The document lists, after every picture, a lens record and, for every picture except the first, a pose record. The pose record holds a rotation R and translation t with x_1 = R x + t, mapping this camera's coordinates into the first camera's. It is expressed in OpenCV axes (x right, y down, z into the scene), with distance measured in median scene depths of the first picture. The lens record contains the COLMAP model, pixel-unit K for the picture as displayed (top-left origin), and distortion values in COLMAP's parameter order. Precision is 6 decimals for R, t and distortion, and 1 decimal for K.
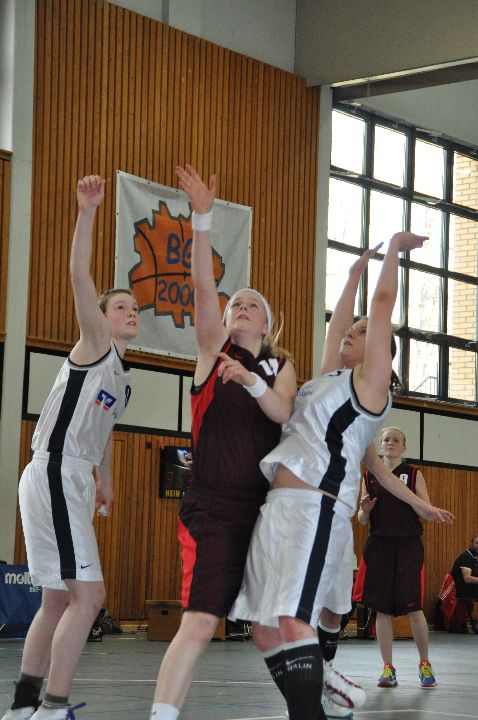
lens RADIAL K [[1983.4, 0, 244.3], [0, 1983.4, 359.4], [0, 0, 1]] dist [0.802796, 0.000000]
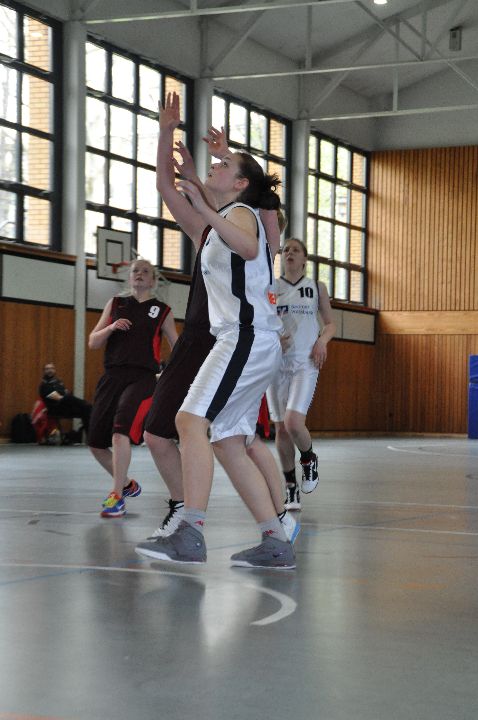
lens RADIAL K [[1983.4, 0, 192.4], [0, 1983.4, 357.8], [0, 0, 1]] dist [0.802796, 0.000000]
pose [[0.968018, -0.002047, 0.250874, -0.089652], [-0.020446, 0.995997, 0.087016, -0.015389], [-0.250048, -0.089362, 0.964101, -0.117902]]
